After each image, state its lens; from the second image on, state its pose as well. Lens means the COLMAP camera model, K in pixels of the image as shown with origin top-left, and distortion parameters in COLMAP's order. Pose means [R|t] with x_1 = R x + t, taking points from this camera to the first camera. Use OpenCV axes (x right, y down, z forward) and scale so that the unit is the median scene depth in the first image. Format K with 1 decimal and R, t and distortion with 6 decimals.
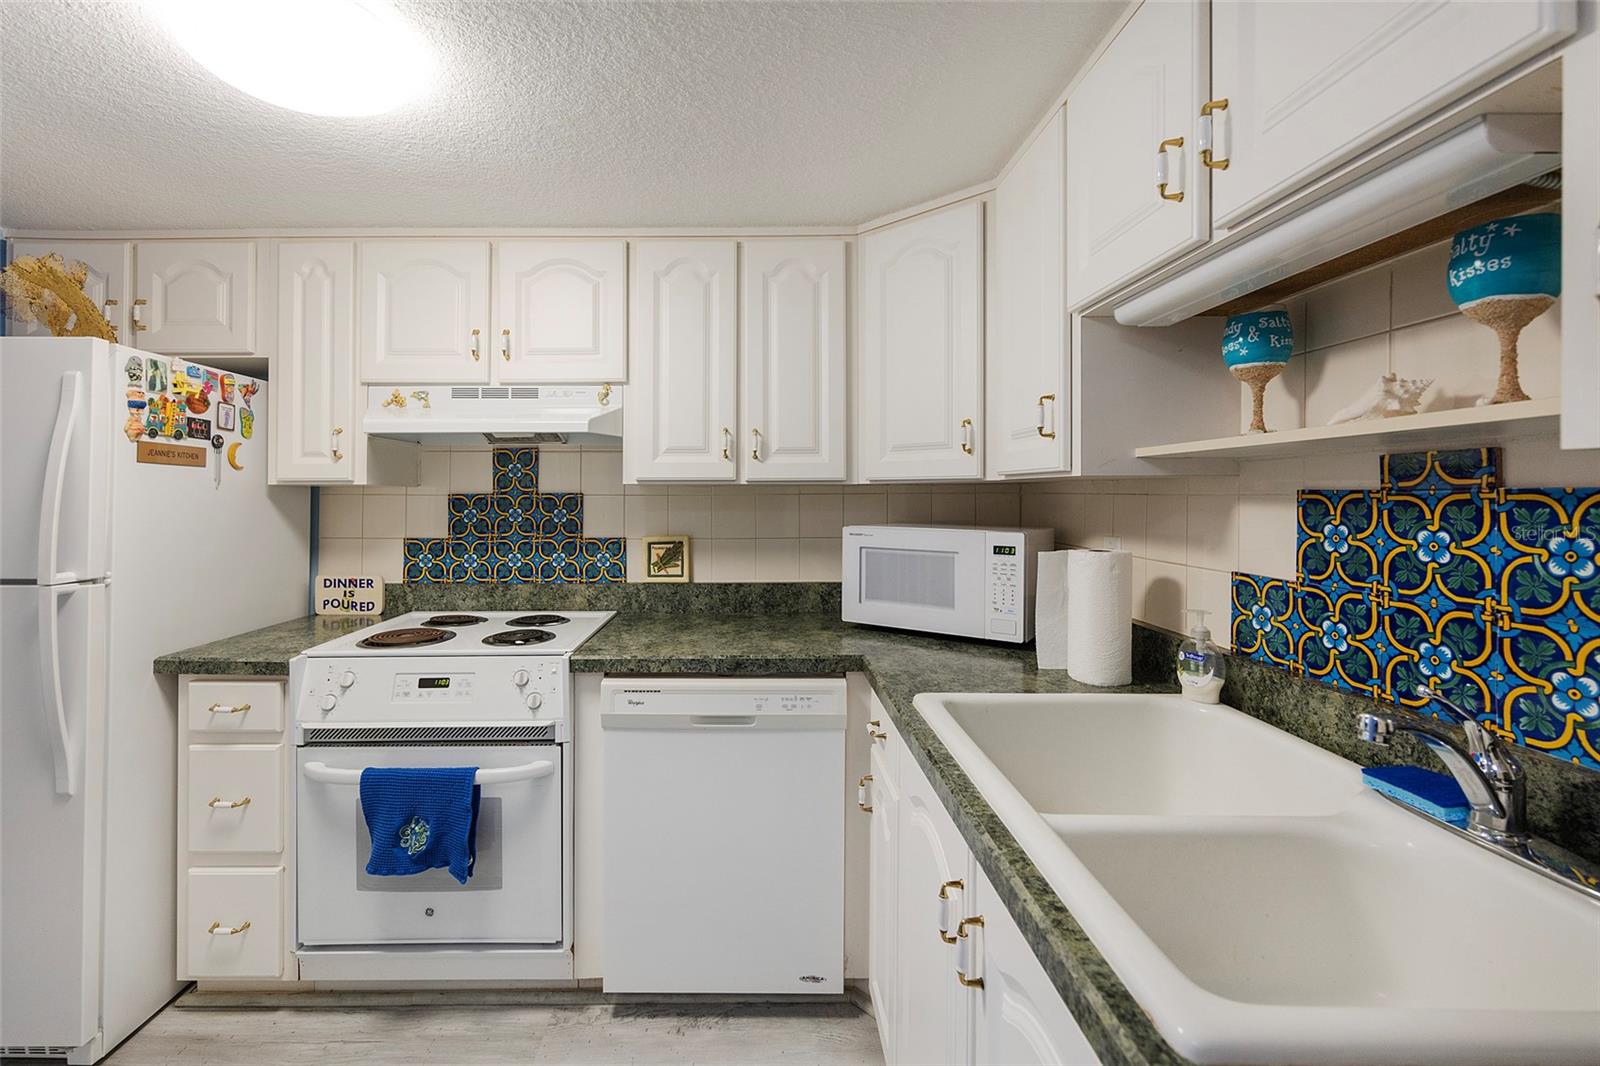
lens RADIAL K [[706.7, 0, 800.9], [0, 706.7, 491.4], [0, 0, 1]] dist [-0.000800, 0.000096]
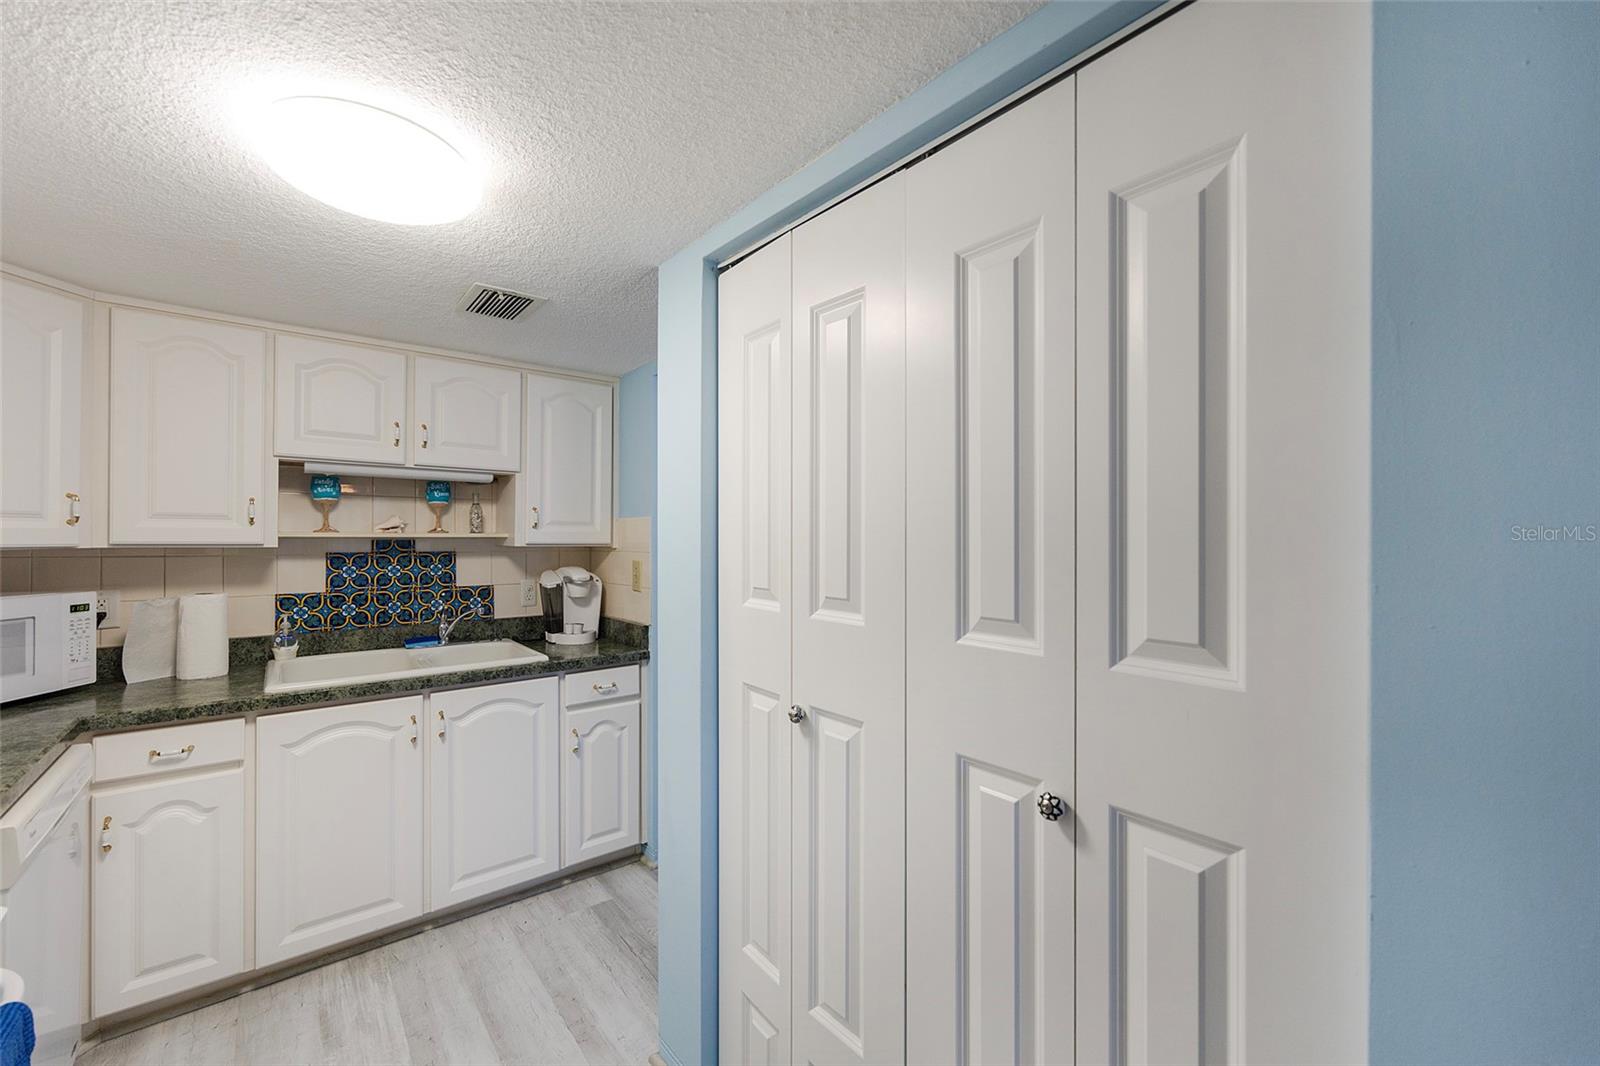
lens RADIAL K [[633.2, 0, 797.5], [0, 633.2, 538.8], [0, 0, 1]] dist [0.002714, 0.000297]
pose [[-0.634796, -0.005732, 0.772659, -1.285337], [-0.010206, 0.999947, -0.000967, -0.041949], [-0.772613, -0.008500, -0.634821, 0.760546]]
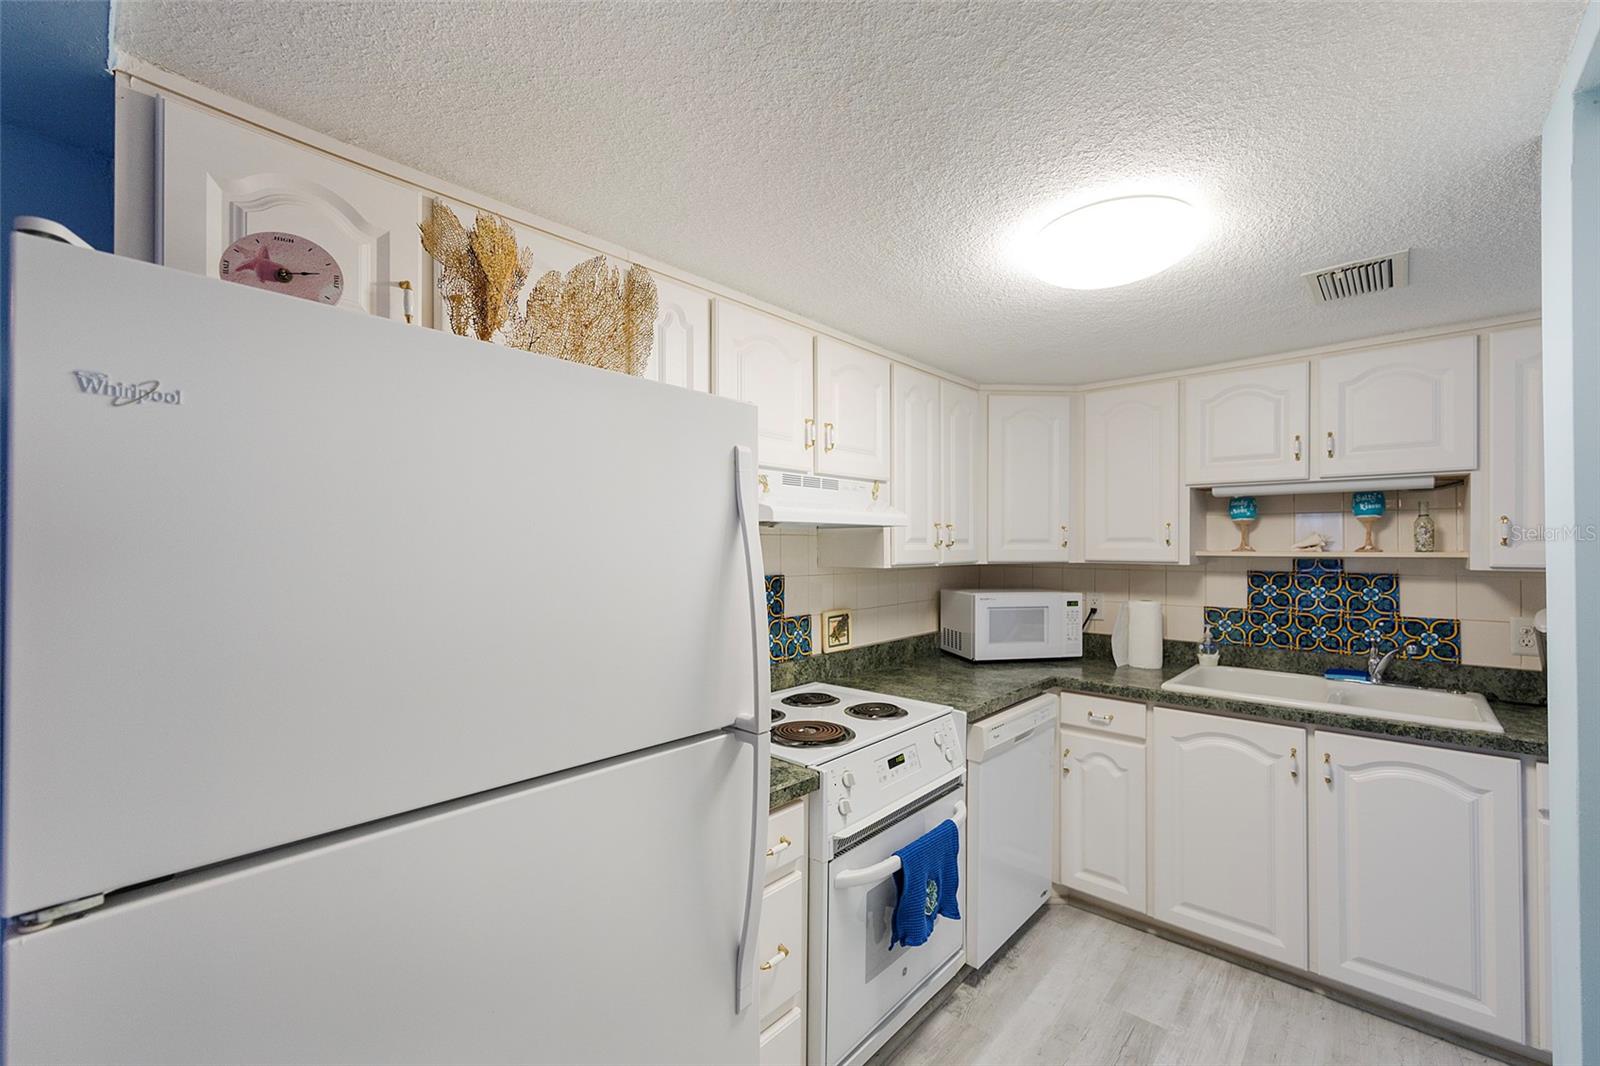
lens RADIAL K [[658.8, 0, 822.6], [0, 658.8, 541.0], [0, 0, 1]] dist [0.002196, -0.000111]
pose [[0.653331, 0.006829, 0.757041, -1.329908], [-0.006490, 0.999973, -0.003420, -0.059041], [-0.757044, -0.002679, 0.653358, 0.421166]]
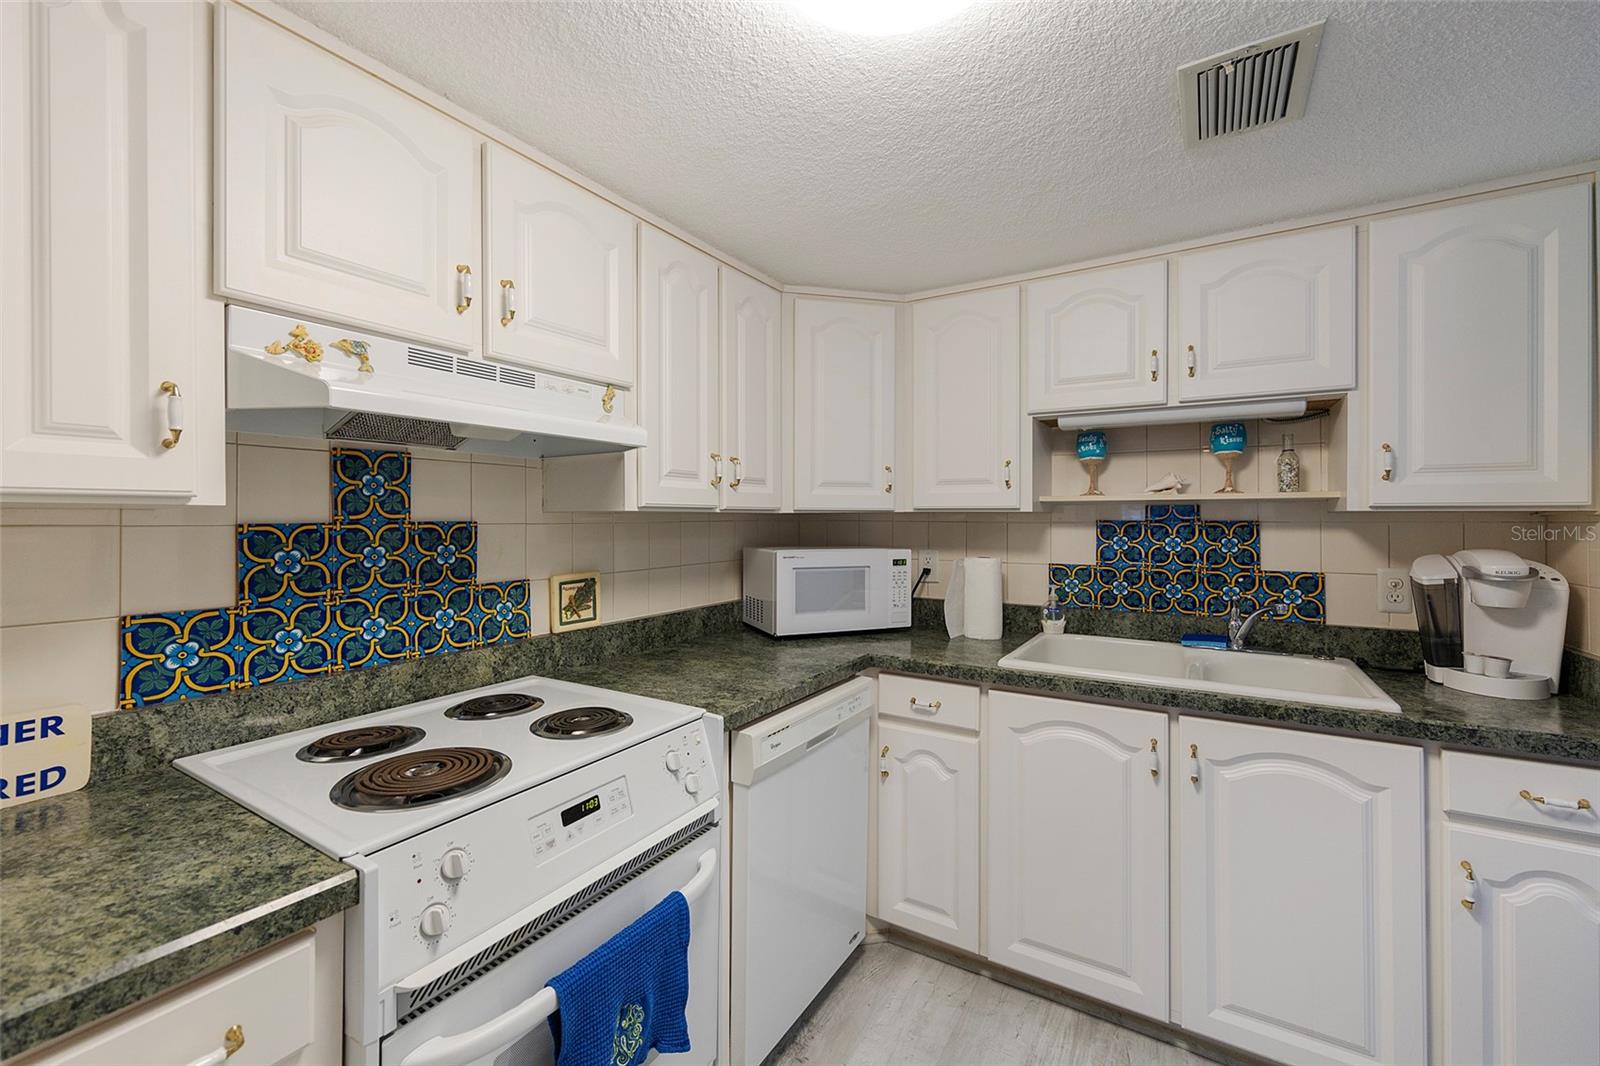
lens RADIAL K [[644.1, 0, 801.2], [0, 644.1, 516.4], [0, 0, 1]] dist [-0.001803, 0.000632]
pose [[0.528747, 0.003986, 0.848770, -0.905221], [-0.005274, 0.999985, -0.001411, -0.004406], [-0.848763, -0.003731, 0.528761, 0.497544]]
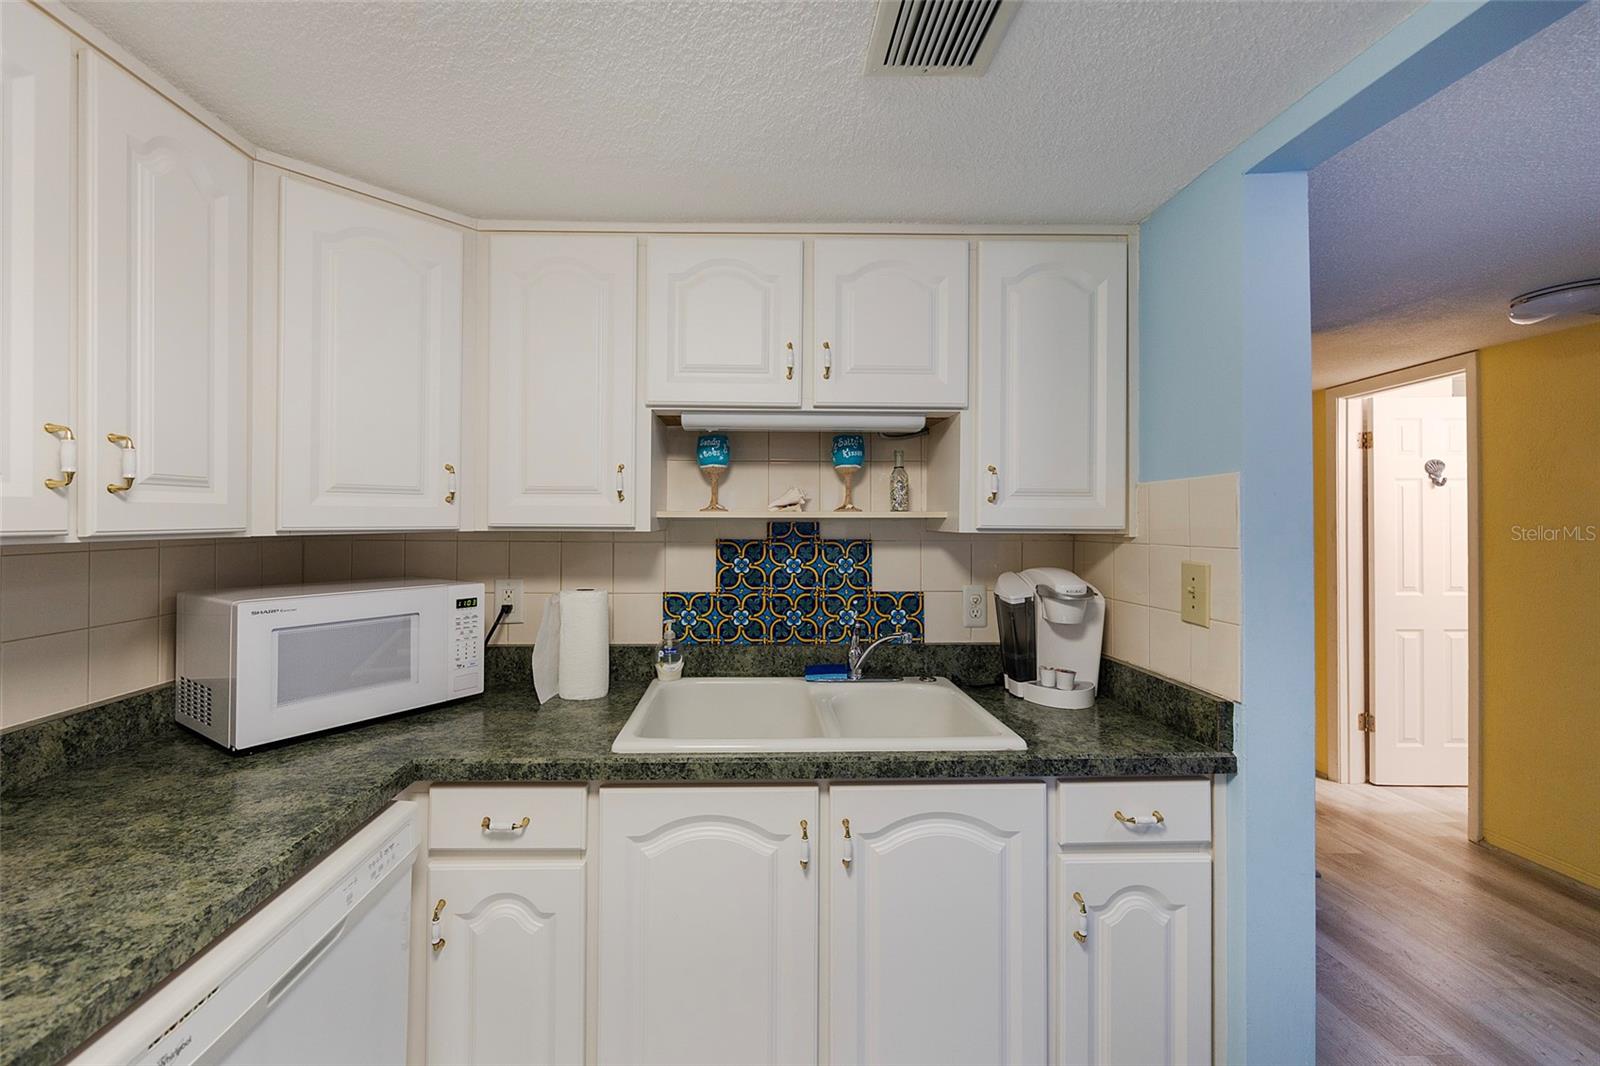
lens RADIAL K [[652.1, 0, 744.7], [0, 652.1, 515.9], [0, 0, 1]] dist [0.000054, 0.000188]
pose [[0.008588, 0.004959, 0.999951, -0.612169], [-0.009219, 0.999946, -0.004880, -0.035524], [-0.999921, -0.009176, 0.008634, 0.617922]]
